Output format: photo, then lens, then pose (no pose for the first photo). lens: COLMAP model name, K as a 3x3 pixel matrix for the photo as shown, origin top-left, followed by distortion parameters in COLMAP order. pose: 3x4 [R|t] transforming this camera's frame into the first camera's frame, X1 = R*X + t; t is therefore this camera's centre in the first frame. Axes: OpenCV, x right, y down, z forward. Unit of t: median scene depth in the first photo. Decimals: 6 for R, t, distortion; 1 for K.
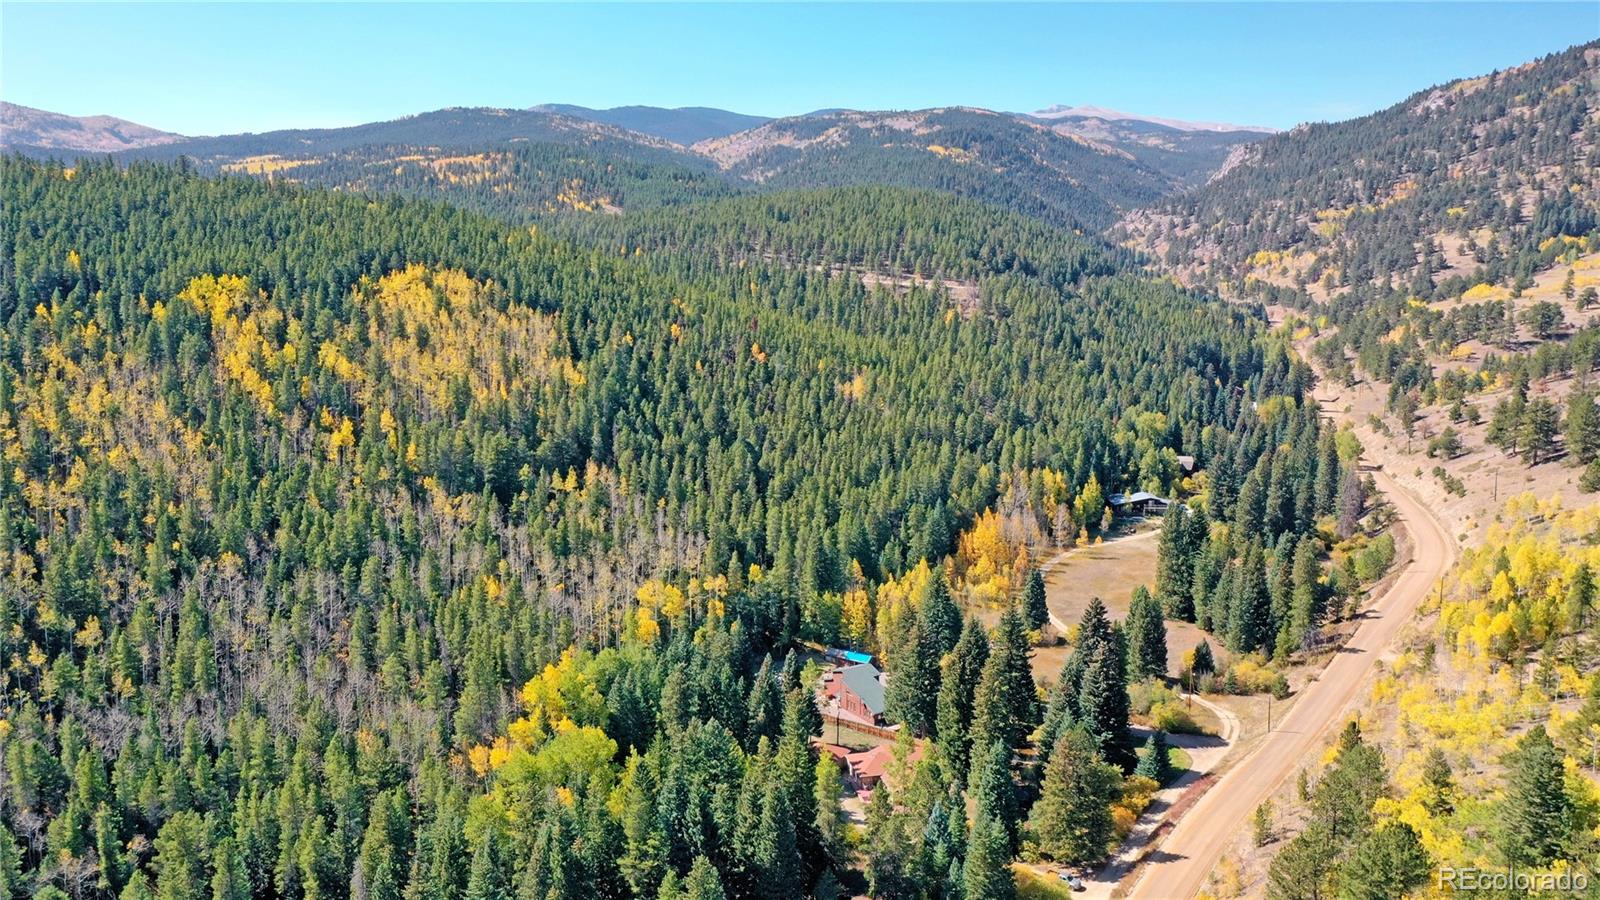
lens RADIAL K [[1365.9, 0, 799.2], [0, 1365.9, 445.6], [0, 0, 1]] dist [0.020795, 0.022928]
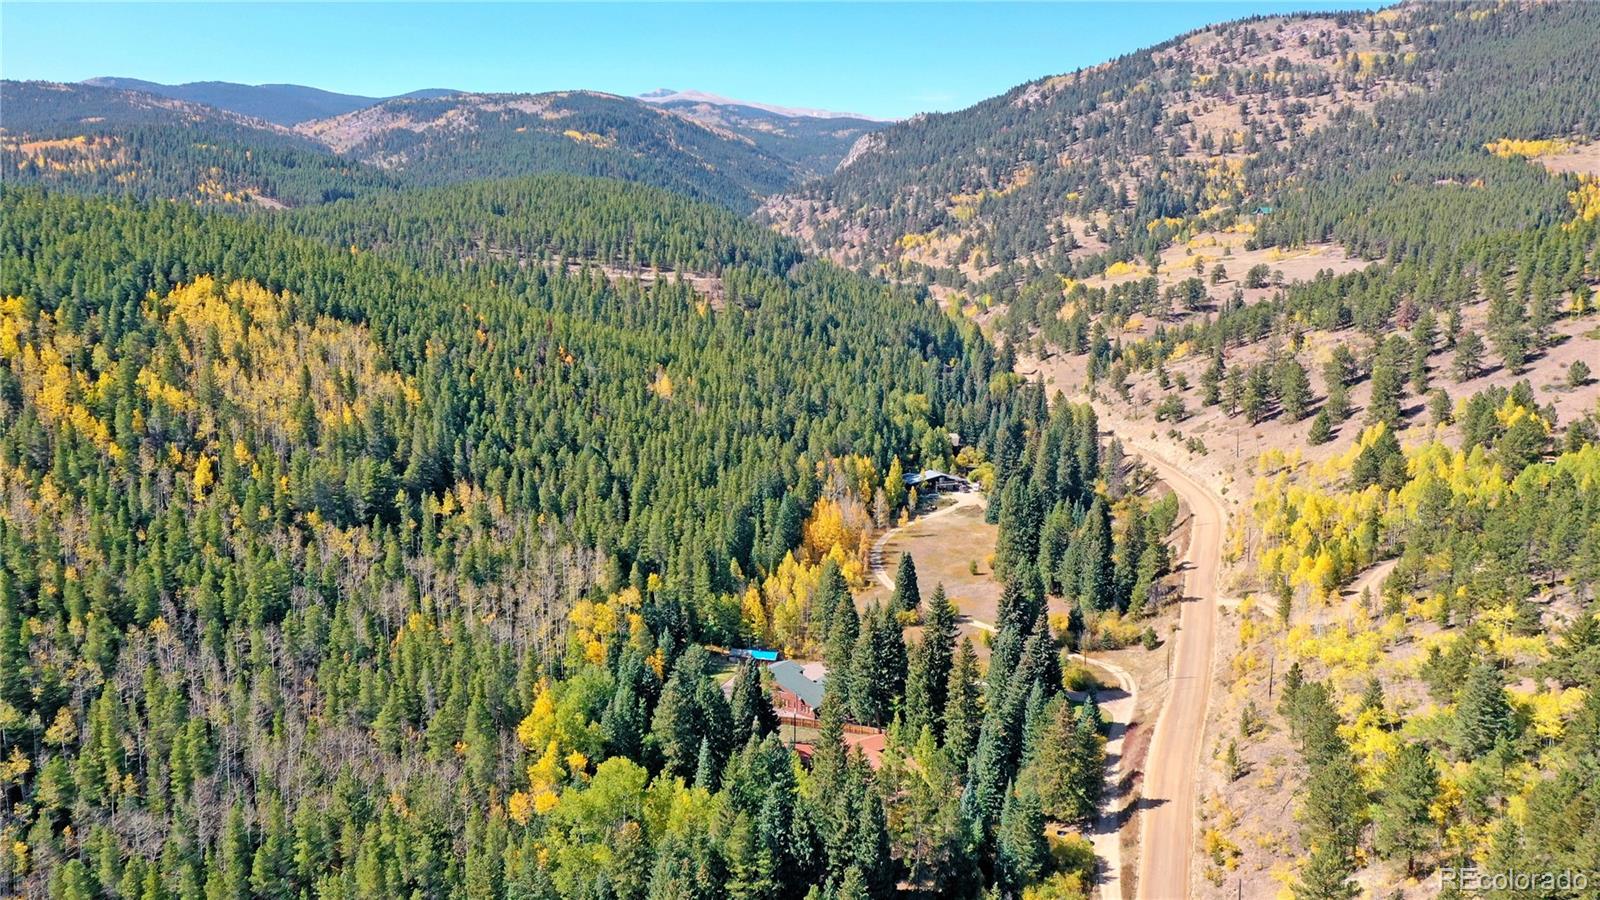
lens RADIAL K [[1365.9, 0, 798.9], [0, 1365.9, 454.5], [0, 0, 1]] dist [0.020795, 0.022928]
pose [[0.949158, -0.067748, 0.307425, -0.144313], [0.061244, 0.997649, 0.030766, -0.014460], [-0.308786, -0.010374, 0.951075, 0.016469]]
